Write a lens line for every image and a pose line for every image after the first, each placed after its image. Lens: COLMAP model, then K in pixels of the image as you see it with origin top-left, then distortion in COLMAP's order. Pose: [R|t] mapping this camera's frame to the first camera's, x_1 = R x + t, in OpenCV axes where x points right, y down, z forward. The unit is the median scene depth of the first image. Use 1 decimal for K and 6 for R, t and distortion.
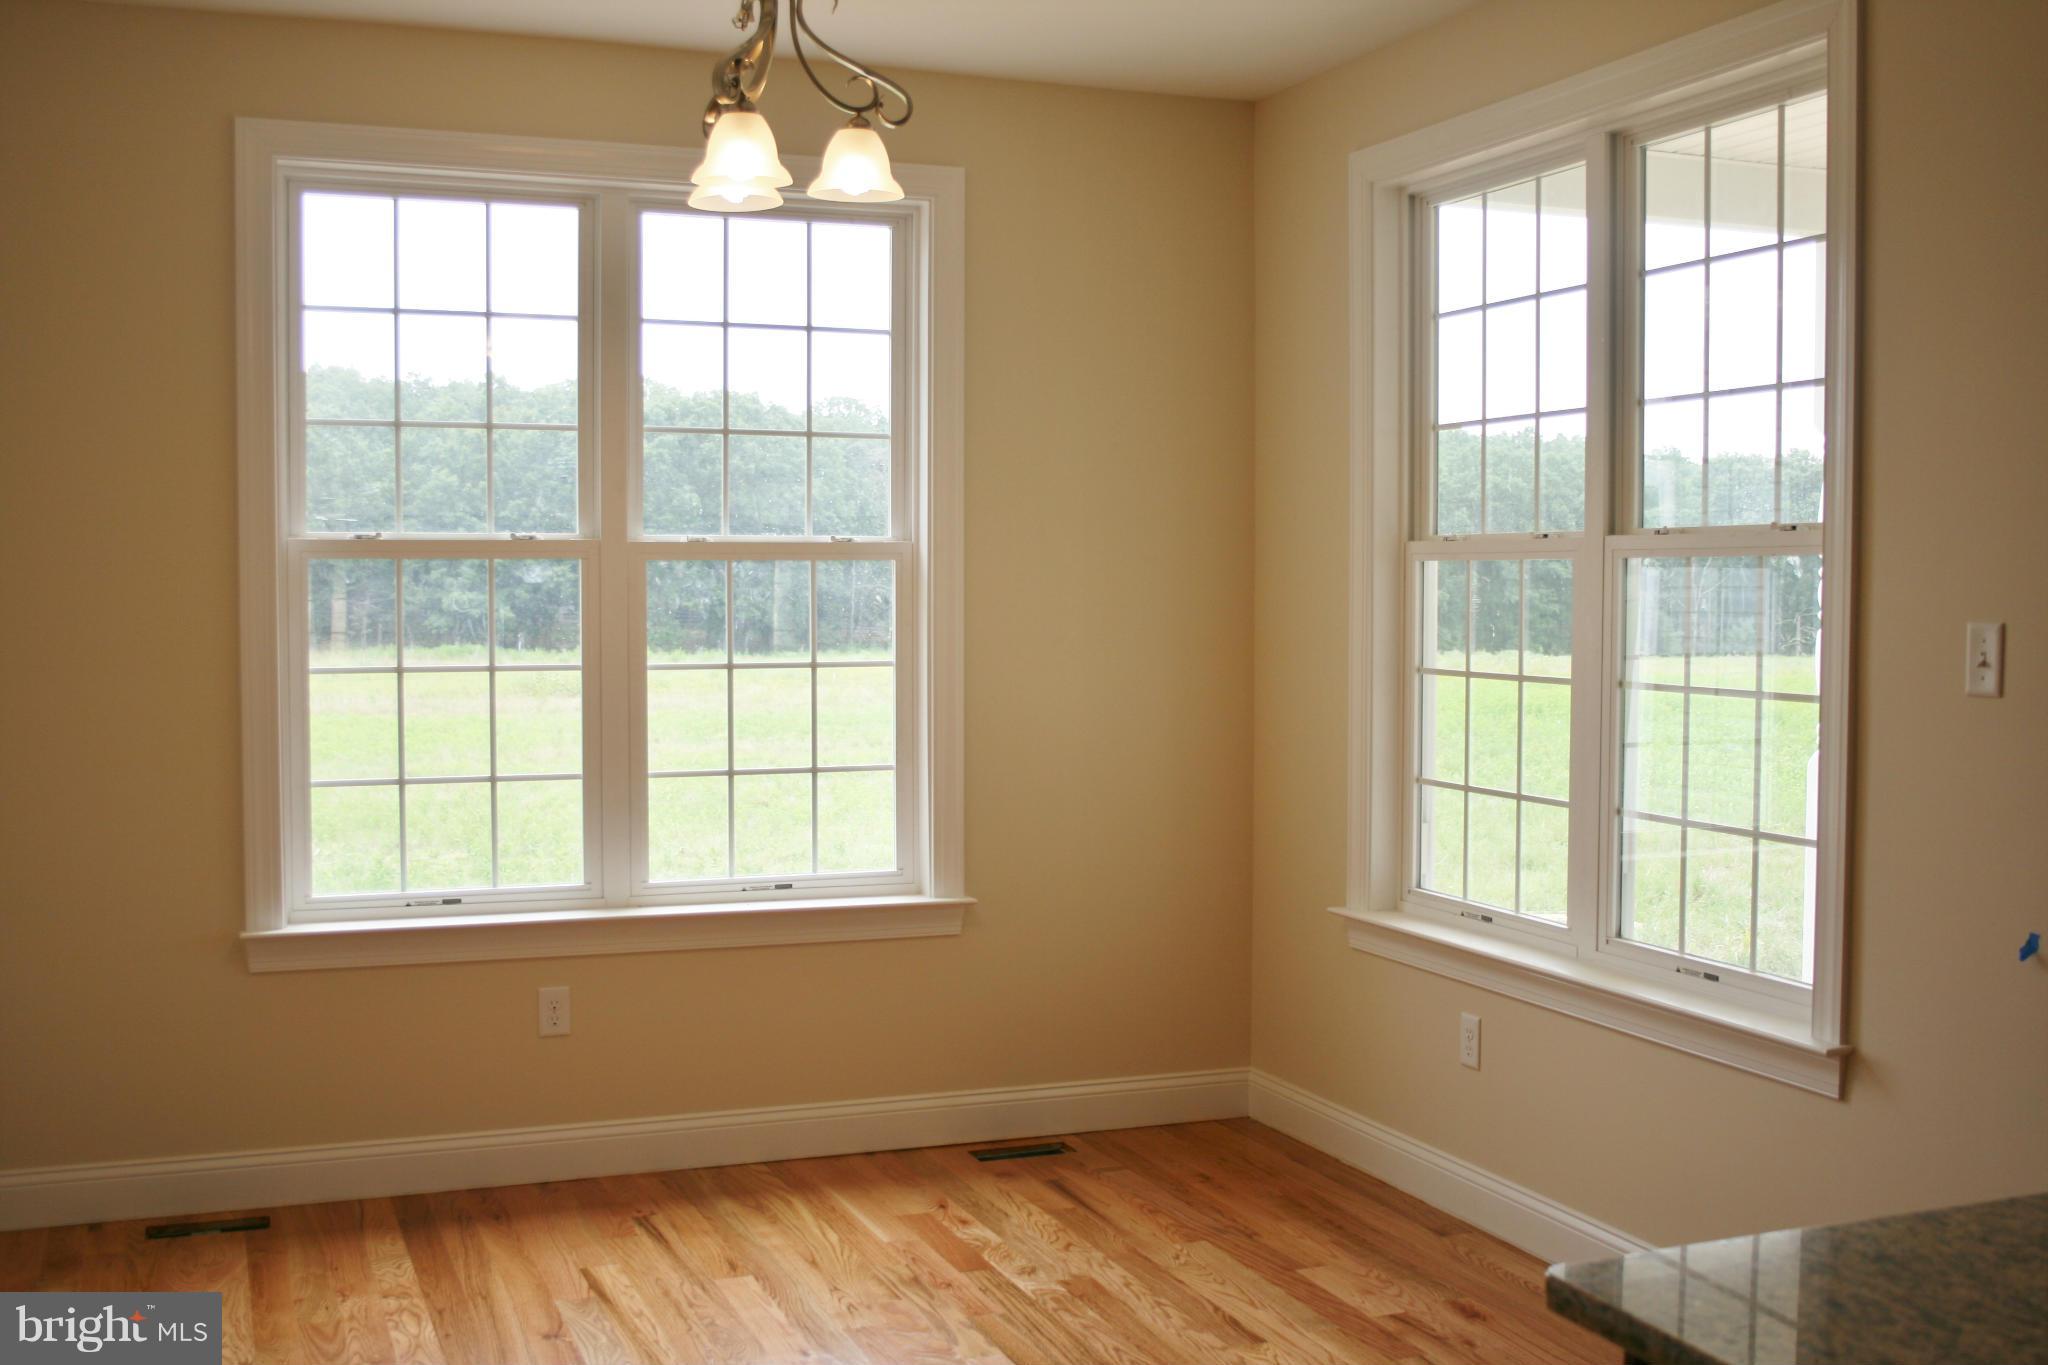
lens RADIAL K [[1905.9, 0, 1047.8], [0, 1905.9, 680.1], [0, 0, 1]] dist [-0.125399, 0.137075]
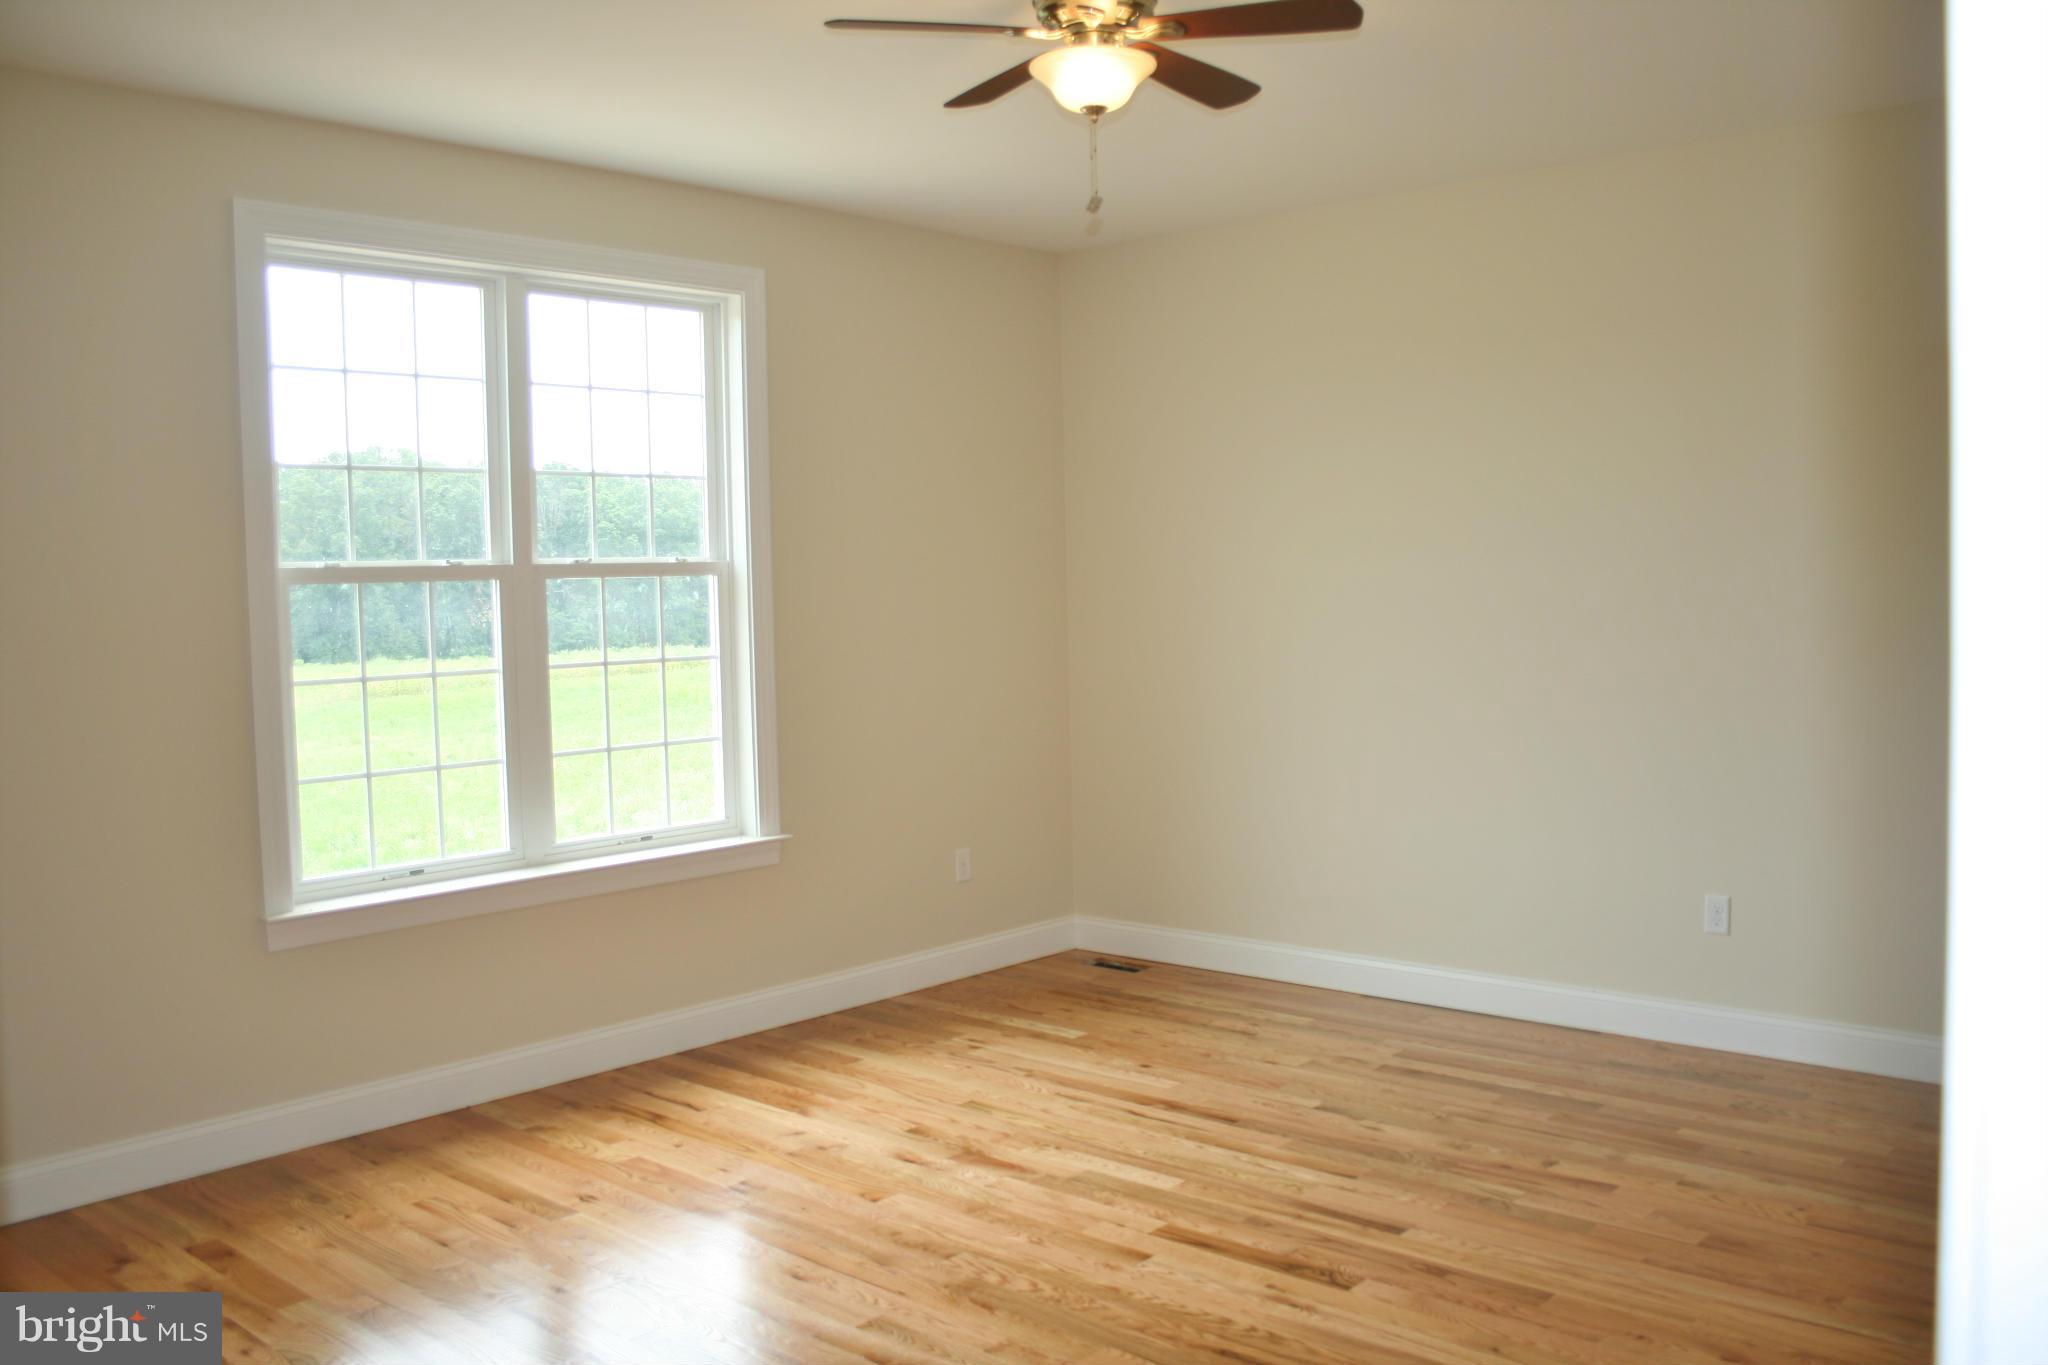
lens RADIAL K [[1899.1, 0, 1024.0], [0, 1899.1, 682.5], [0, 0, 1]] dist [-0.087878, 0.006886]
pose [[0.865752, -0.055083, 0.497434, -0.594350], [0.057497, 0.998291, 0.010474, 0.008593], [-0.497160, 0.019533, 0.867439, -0.223204]]
